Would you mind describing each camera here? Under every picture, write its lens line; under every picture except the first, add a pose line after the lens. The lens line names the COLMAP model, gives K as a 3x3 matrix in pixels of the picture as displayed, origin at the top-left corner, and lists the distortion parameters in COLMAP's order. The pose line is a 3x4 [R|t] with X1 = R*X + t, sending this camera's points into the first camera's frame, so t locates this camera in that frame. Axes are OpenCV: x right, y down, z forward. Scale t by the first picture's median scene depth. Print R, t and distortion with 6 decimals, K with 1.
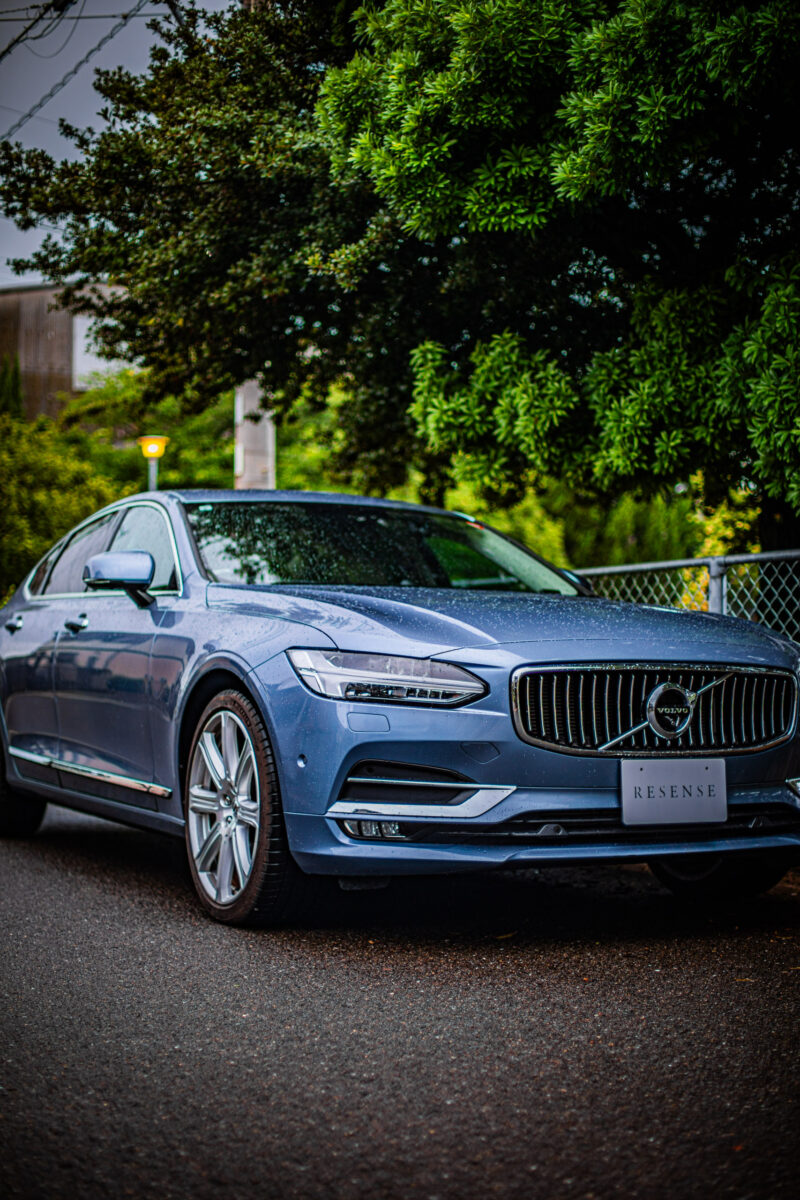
lens RADIAL K [[1795.7, 0, 409.5], [0, 1795.7, 599.2], [0, 0, 1]] dist [-0.148931, 0.000000]
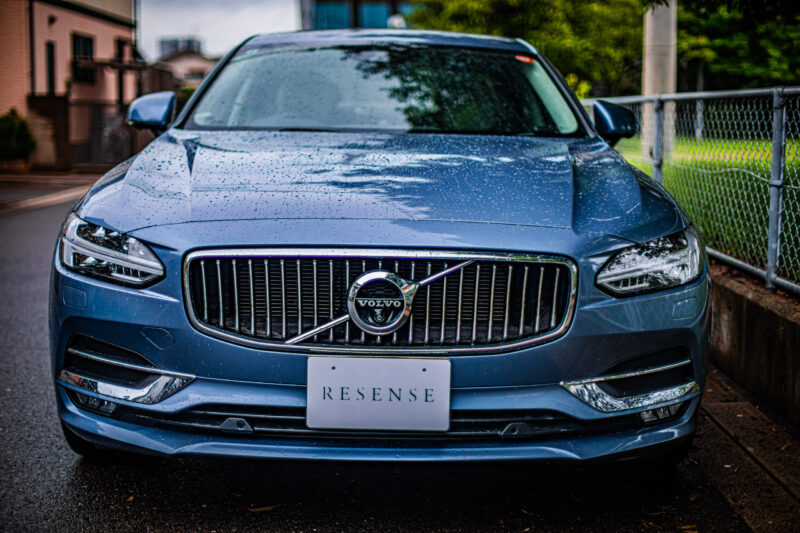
lens RADIAL K [[1197.1, 0, 397.0], [0, 1197.1, 265.6], [0, 0, 1]] dist [-0.148931, 0.000000]
pose [[0.893641, 0.063186, -0.444313, 0.340452], [0.011017, 0.986652, 0.162471, -0.042602], [0.448648, -0.150086, 0.881016, 0.398714]]
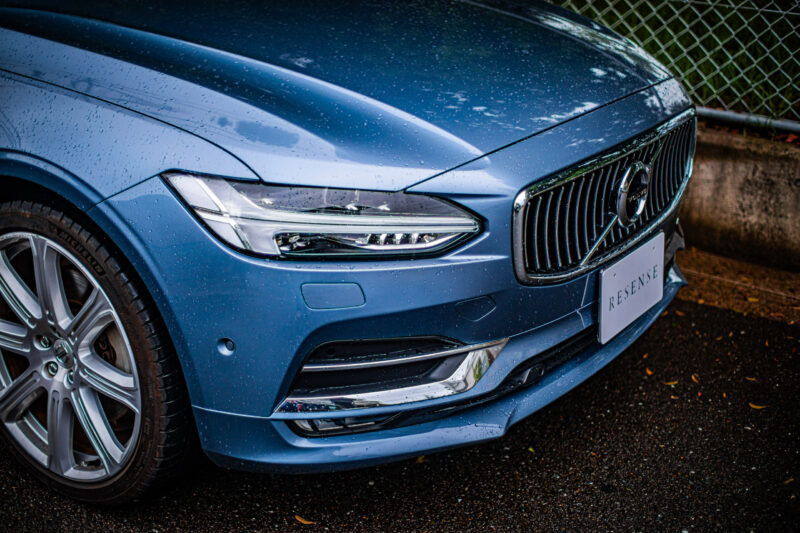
lens RADIAL K [[1197.1, 0, 398.6], [0, 1197.1, 266.4], [0, 0, 1]] dist [-0.148931, 0.000000]
pose [[0.875269, -0.172500, 0.451827, -0.165884], [-0.041402, 0.904075, 0.425363, -0.111481], [-0.481861, -0.391014, 0.784167, 0.498739]]
